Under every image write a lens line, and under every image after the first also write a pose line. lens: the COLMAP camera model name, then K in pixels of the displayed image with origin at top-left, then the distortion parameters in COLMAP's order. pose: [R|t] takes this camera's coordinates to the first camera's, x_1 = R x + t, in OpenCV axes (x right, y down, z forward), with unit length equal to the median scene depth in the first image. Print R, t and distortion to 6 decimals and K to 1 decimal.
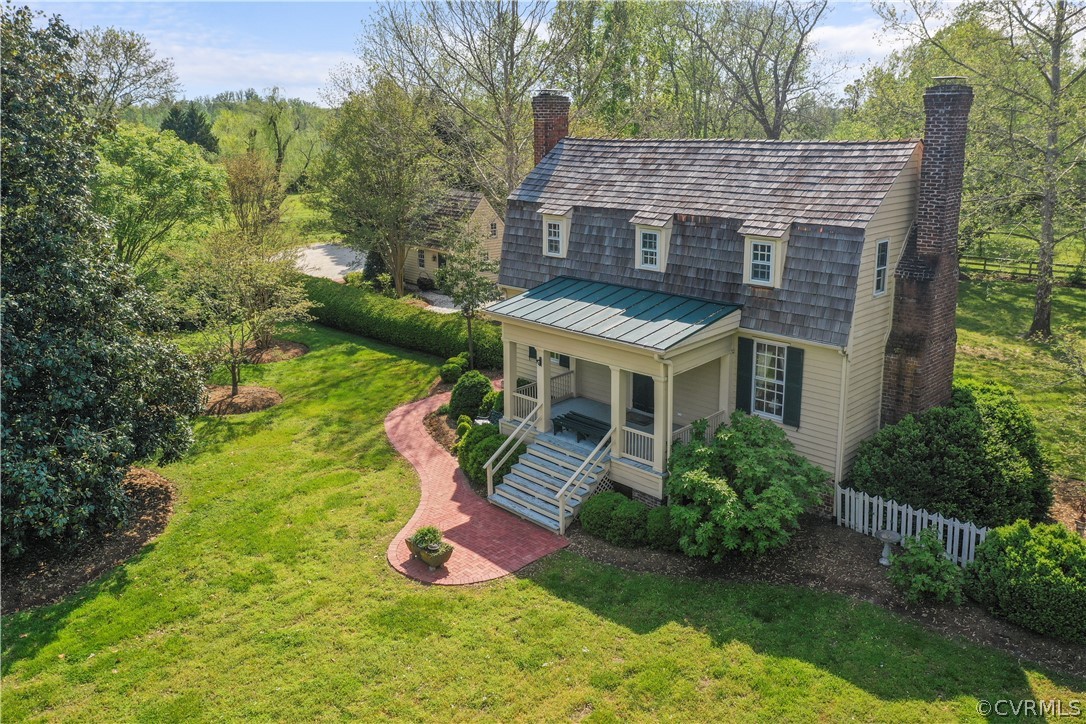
lens RADIAL K [[857.1, 0, 547.6], [0, 857.1, 293.5], [0, 0, 1]] dist [0.009380, -0.004621]
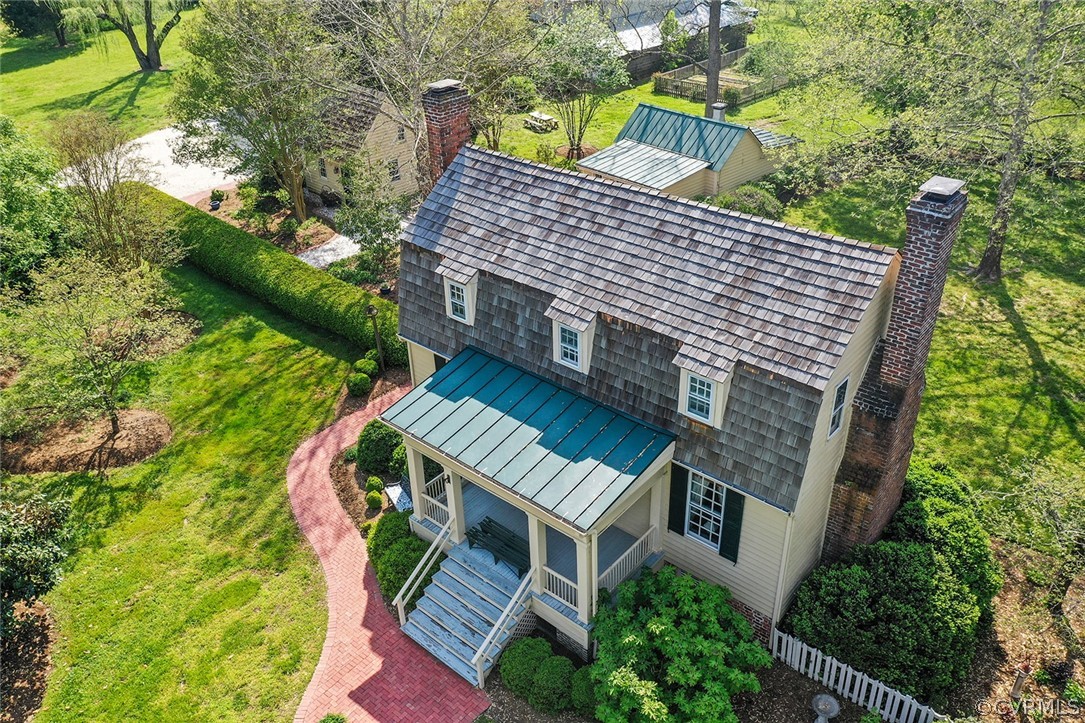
lens RADIAL K [[856.3, 0, 543.5], [0, 856.3, 361.1], [0, 0, 1]] dist [0.009380, -0.004621]
pose [[0.996719, -0.056139, 0.058299, 0.045325], [0.034818, 0.947684, 0.317306, -0.319784], [-0.073062, -0.314235, 0.946530, 0.208079]]
